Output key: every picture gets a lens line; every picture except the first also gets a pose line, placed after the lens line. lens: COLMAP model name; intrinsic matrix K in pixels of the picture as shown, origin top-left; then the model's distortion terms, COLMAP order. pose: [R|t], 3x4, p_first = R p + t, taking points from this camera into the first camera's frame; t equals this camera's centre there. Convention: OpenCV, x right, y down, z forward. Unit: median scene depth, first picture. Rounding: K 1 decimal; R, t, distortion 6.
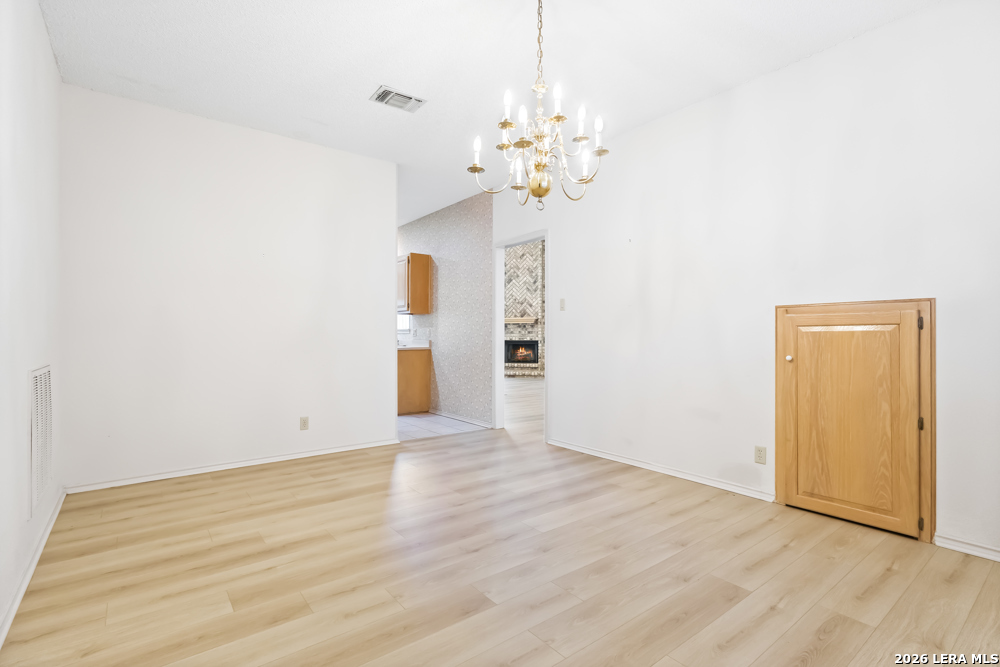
lens RADIAL K [[462.1, 0, 498.1], [0, 462.1, 336.1], [0, 0, 1]] dist [0.003748, 0.001438]
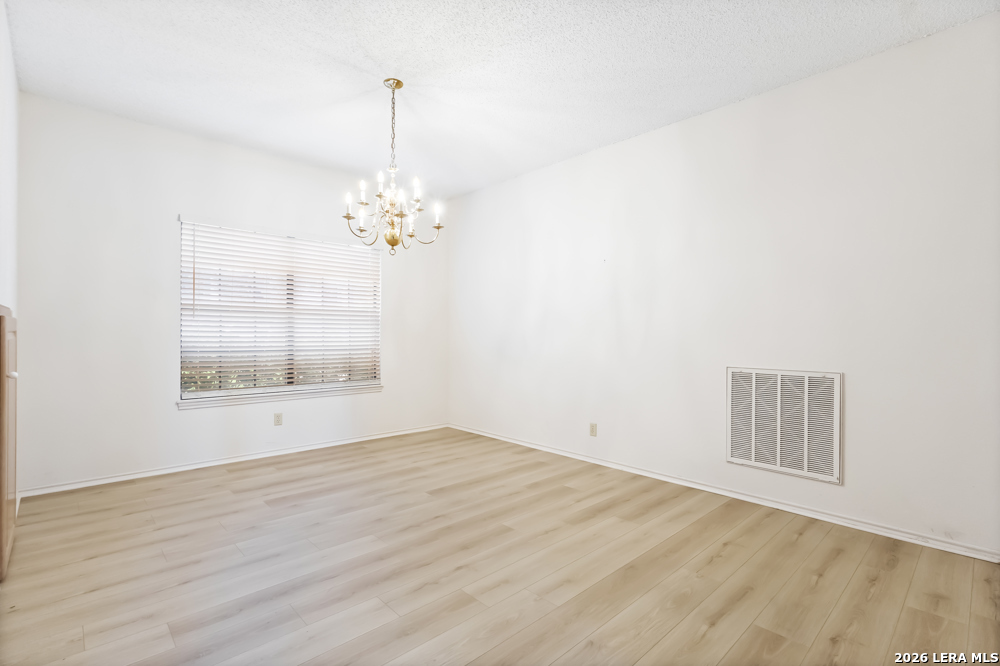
lens RADIAL K [[462.1, 0, 498.1], [0, 462.1, 335.6], [0, 0, 1]] dist [0.003748, 0.001438]
pose [[-0.995292, -0.004057, -0.096833, -0.083102], [-0.004904, 0.999952, 0.008509, -0.029529], [0.096794, 0.008944, -0.995264, 2.103780]]
